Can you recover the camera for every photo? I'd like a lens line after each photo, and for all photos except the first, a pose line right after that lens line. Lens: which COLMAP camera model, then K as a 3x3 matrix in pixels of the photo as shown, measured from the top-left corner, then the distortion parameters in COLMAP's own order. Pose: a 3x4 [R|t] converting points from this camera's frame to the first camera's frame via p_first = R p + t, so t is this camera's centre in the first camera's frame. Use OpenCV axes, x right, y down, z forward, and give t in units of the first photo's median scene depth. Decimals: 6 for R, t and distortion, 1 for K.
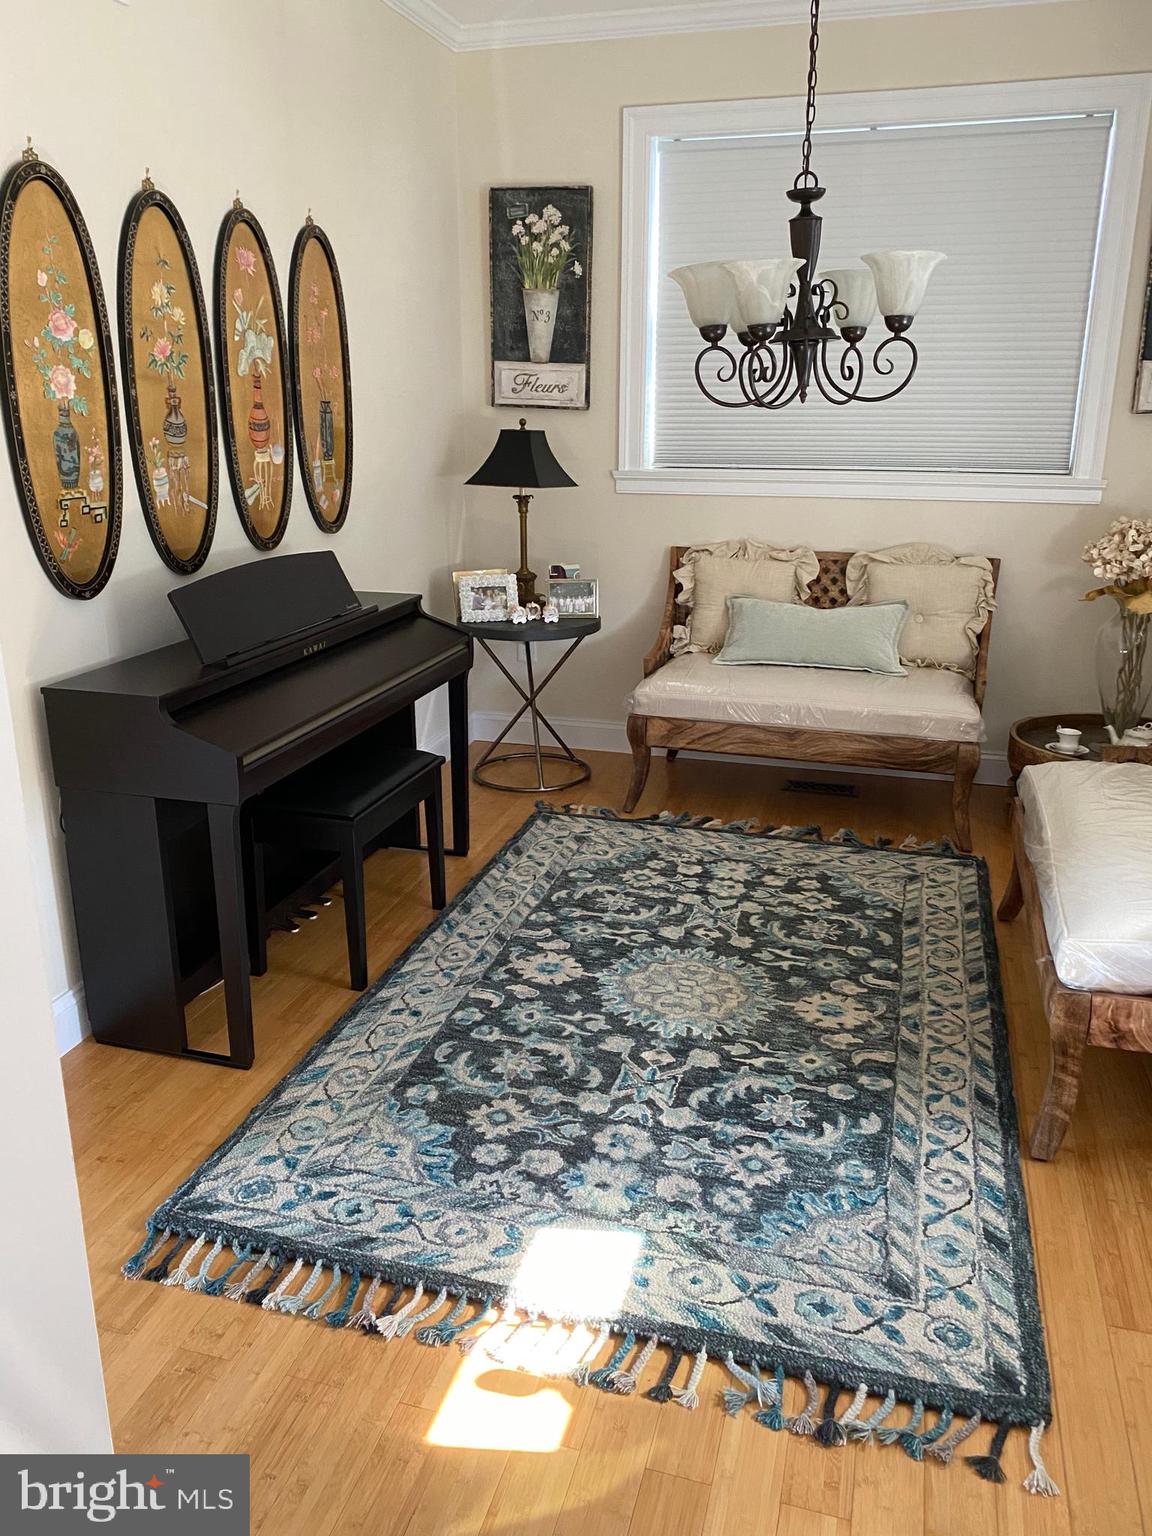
lens RADIAL K [[1216.3, 0, 579.3], [0, 1216.3, 772.7], [0, 0, 1]] dist [0.054898, -0.077529]
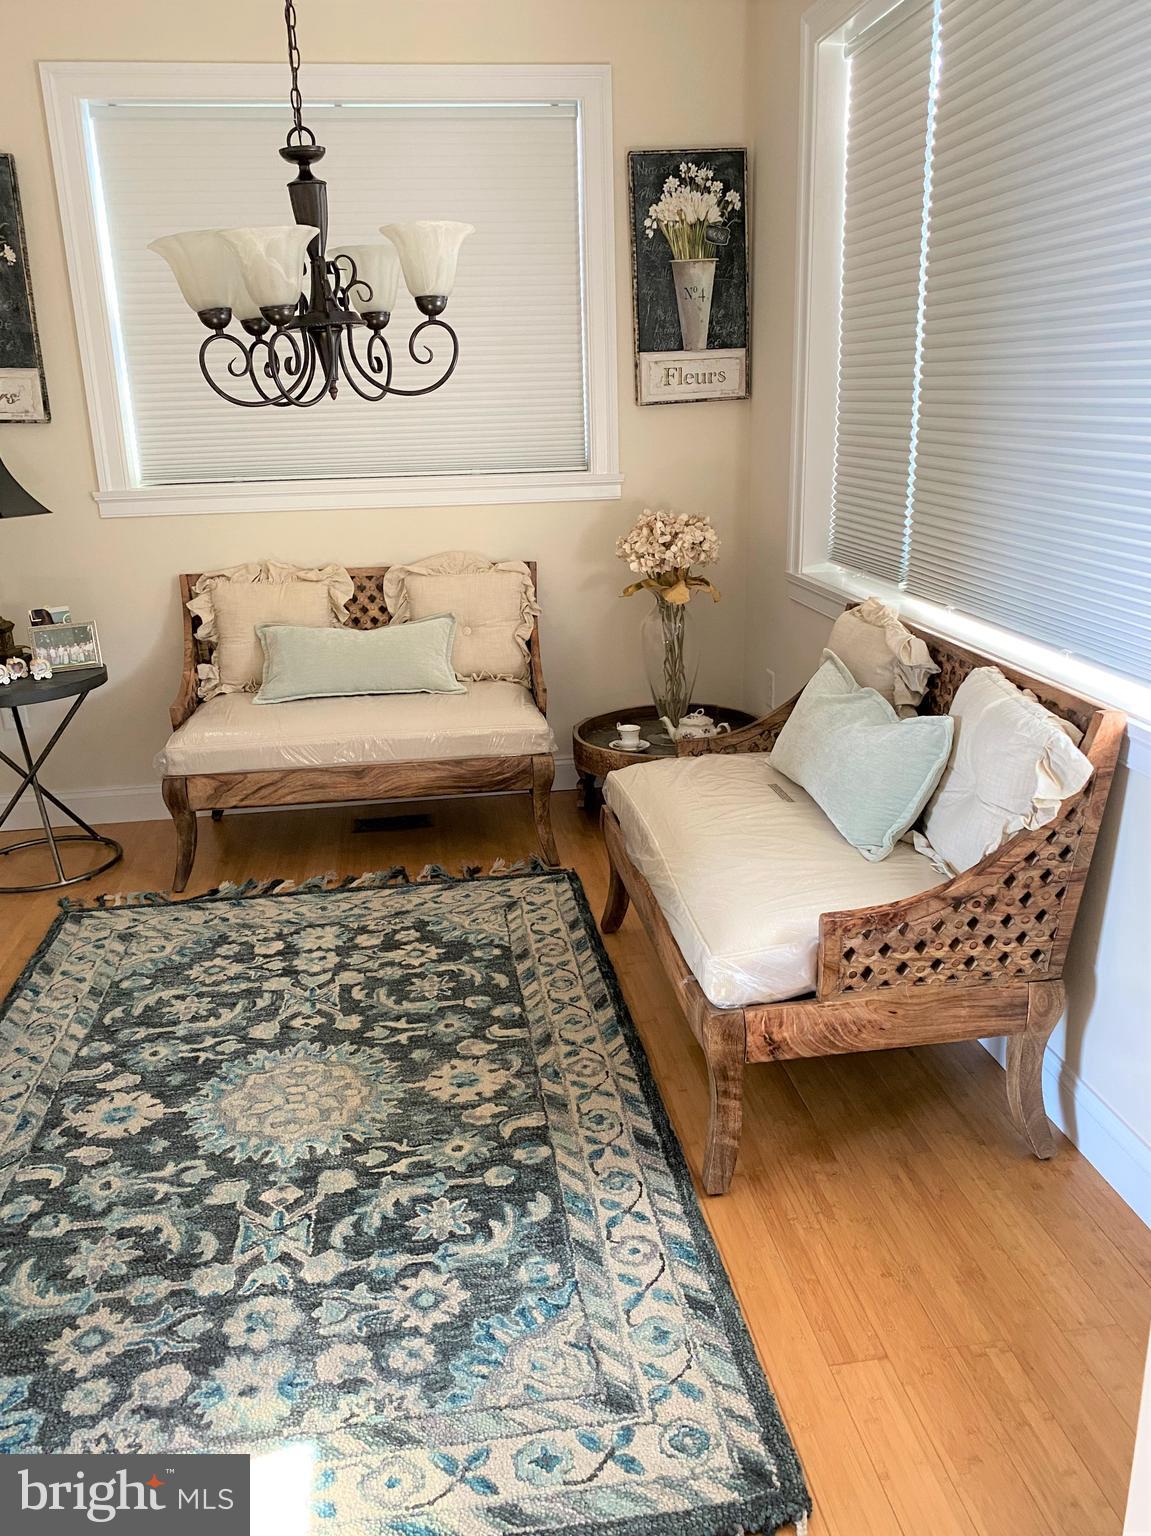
lens RADIAL K [[1216.3, 0, 580.1], [0, 1216.3, 766.7], [0, 0, 1]] dist [0.054898, -0.077529]
pose [[0.912288, -0.147197, 0.382183, -0.022652], [0.152247, 0.988193, 0.017181, -0.031853], [-0.380200, 0.042512, 0.923927, 0.134315]]
